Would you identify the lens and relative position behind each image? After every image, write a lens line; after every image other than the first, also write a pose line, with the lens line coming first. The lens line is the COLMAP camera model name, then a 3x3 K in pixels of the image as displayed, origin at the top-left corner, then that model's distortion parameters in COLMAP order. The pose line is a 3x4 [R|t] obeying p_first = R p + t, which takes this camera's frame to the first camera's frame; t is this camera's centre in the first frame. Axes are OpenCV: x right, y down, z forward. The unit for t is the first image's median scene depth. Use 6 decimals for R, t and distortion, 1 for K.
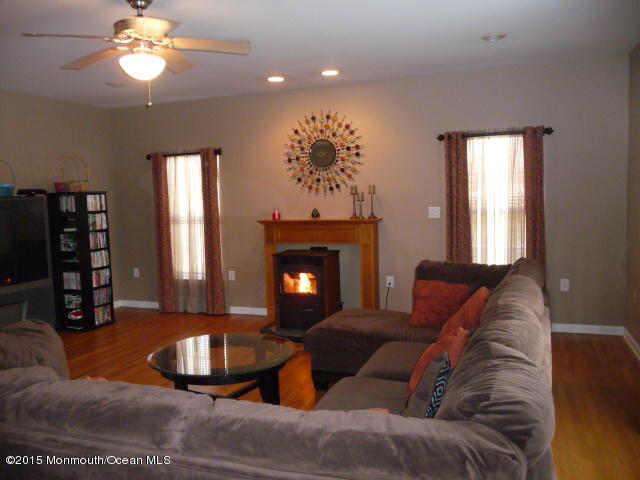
lens RADIAL K [[556.7, 0, 320.0], [0, 556.7, 240.0], [0, 0, 1]] dist [0.004355, 0.001983]
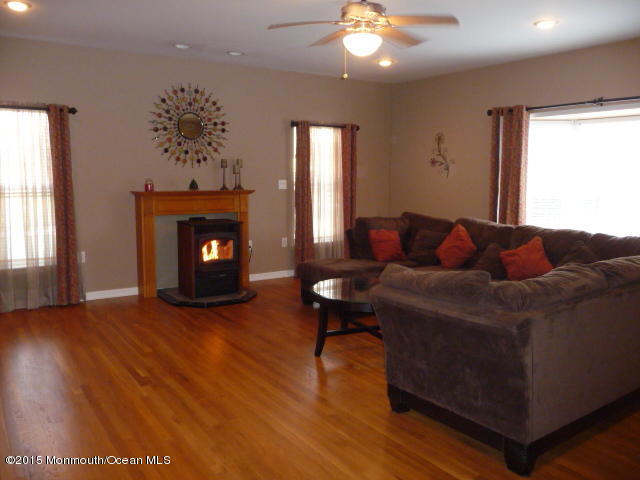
lens RADIAL K [[535.4, 0, 314.4], [0, 535.4, 228.6], [0, 0, 1]] dist [-0.009311, 0.000607]
pose [[0.586773, -0.057406, 0.807714, -0.668253], [0.040178, 0.998319, 0.041764, 0.000506], [-0.808754, 0.007946, 0.588093, 0.244949]]
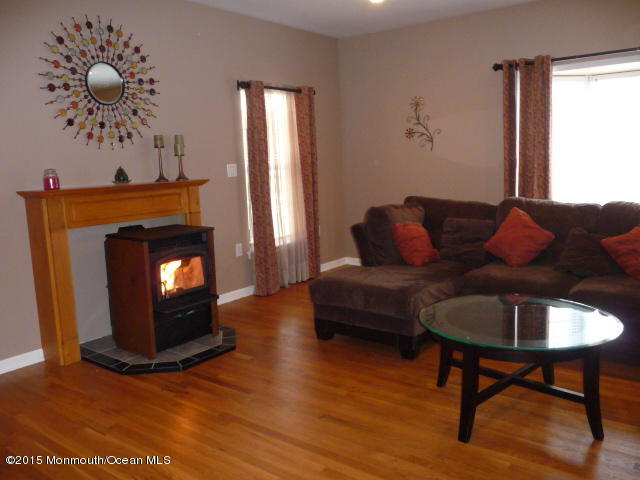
lens RADIAL K [[535.4, 0, 314.4], [0, 535.4, 228.6], [0, 0, 1]] dist [-0.009311, 0.000607]
pose [[0.298463, -0.112239, 0.947799, -0.534646], [0.103429, 0.991016, 0.084787, -0.015537], [-0.948800, 0.072724, 0.307391, 0.594639]]
